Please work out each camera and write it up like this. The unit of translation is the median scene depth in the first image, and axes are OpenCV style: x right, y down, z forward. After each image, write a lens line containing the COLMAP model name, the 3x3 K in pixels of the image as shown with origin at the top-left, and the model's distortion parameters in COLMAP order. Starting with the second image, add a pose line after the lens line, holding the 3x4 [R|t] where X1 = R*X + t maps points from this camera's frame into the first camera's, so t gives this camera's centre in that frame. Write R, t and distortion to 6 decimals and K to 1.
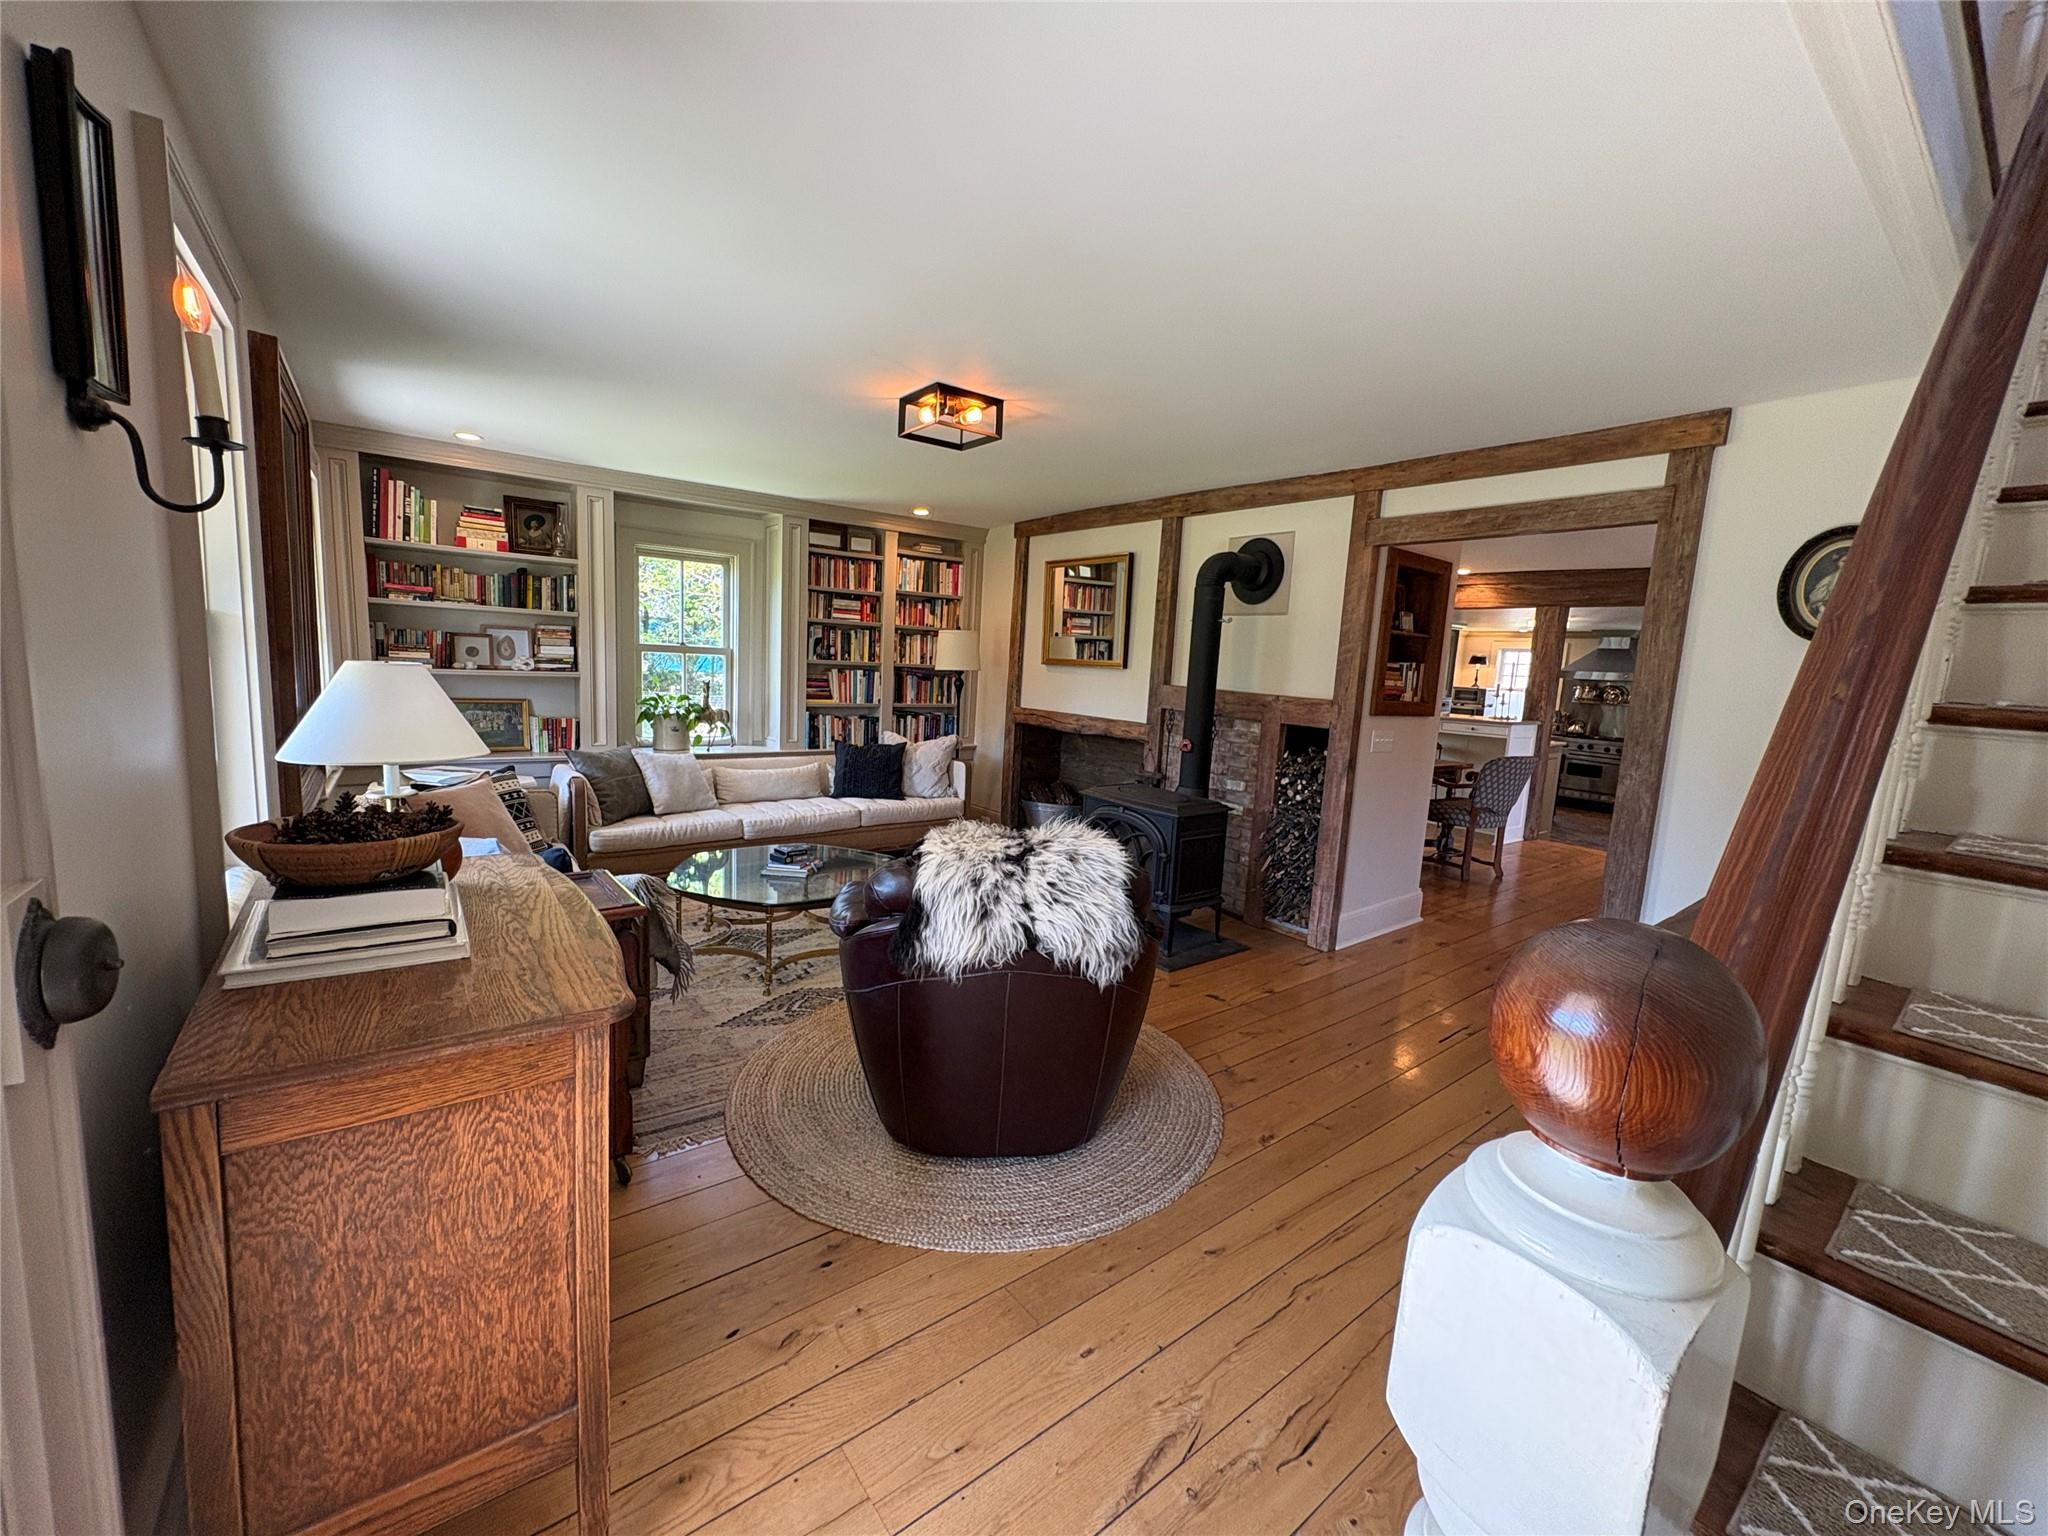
lens RADIAL K [[822.1, 0, 1024.0], [0, 822.1, 768.0], [0, 0, 1]] dist [0.000309, 0.000000]
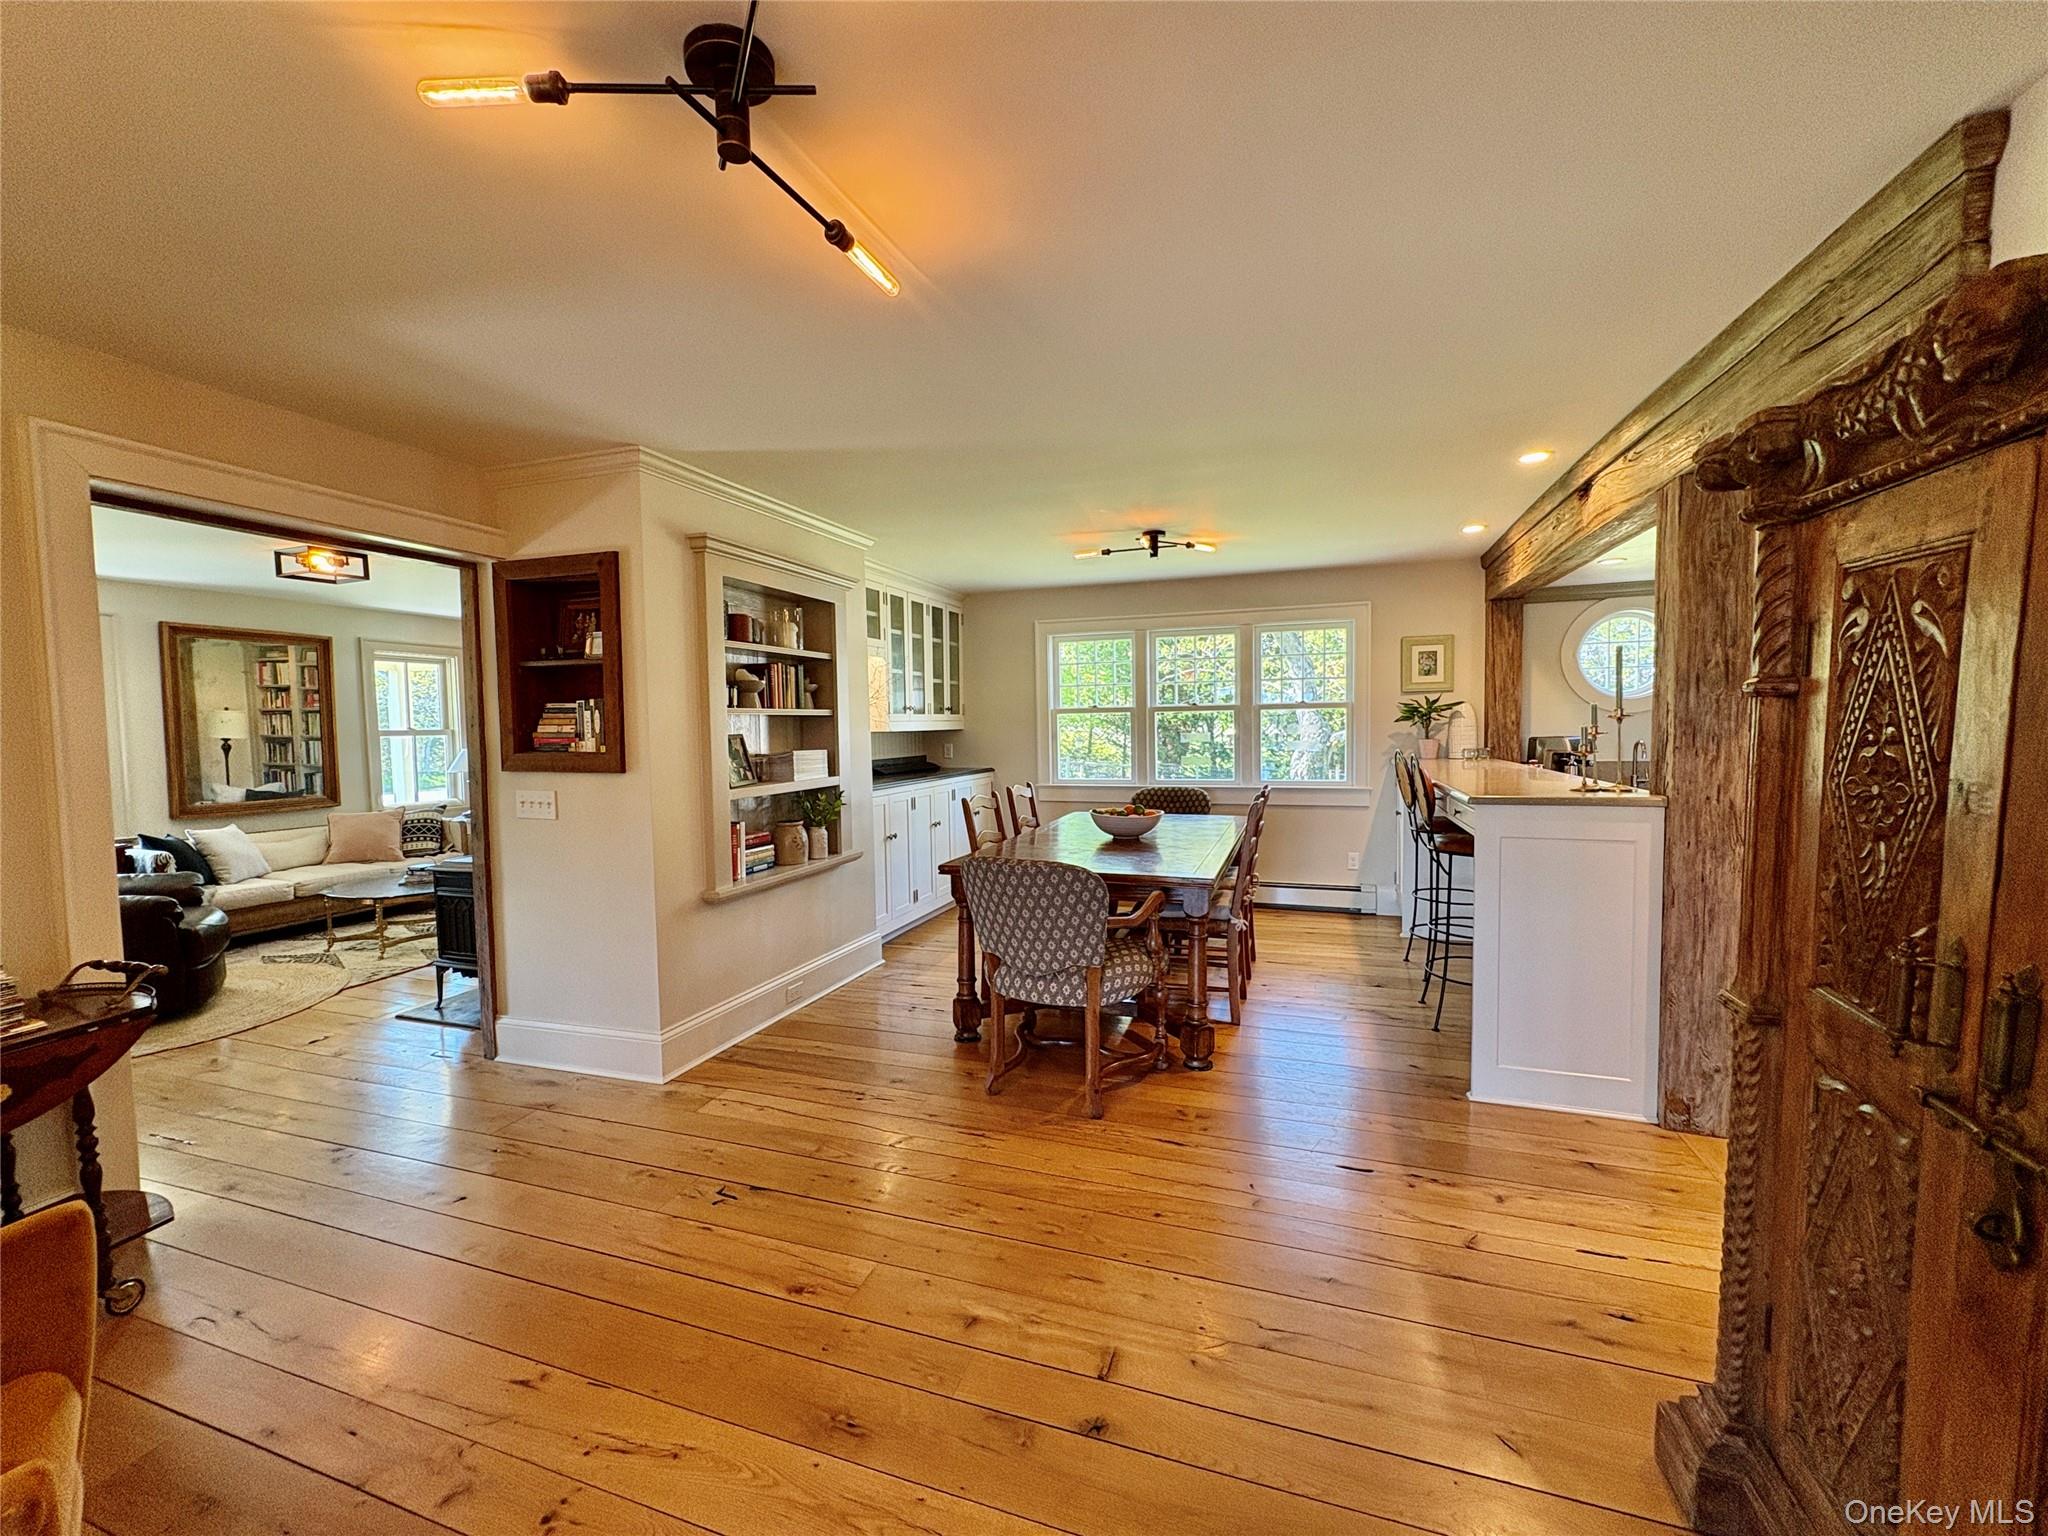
lens RADIAL K [[815.6, 0, 1024.0], [0, 815.6, 768.0], [0, 0, 1]] dist [-0.001037, -0.000066]
pose [[0.555567, -0.001930, -0.831470, 1.296005], [-0.061288, 0.997182, -0.043265, -0.061385], [0.829210, 0.074995, 0.553883, 0.939433]]
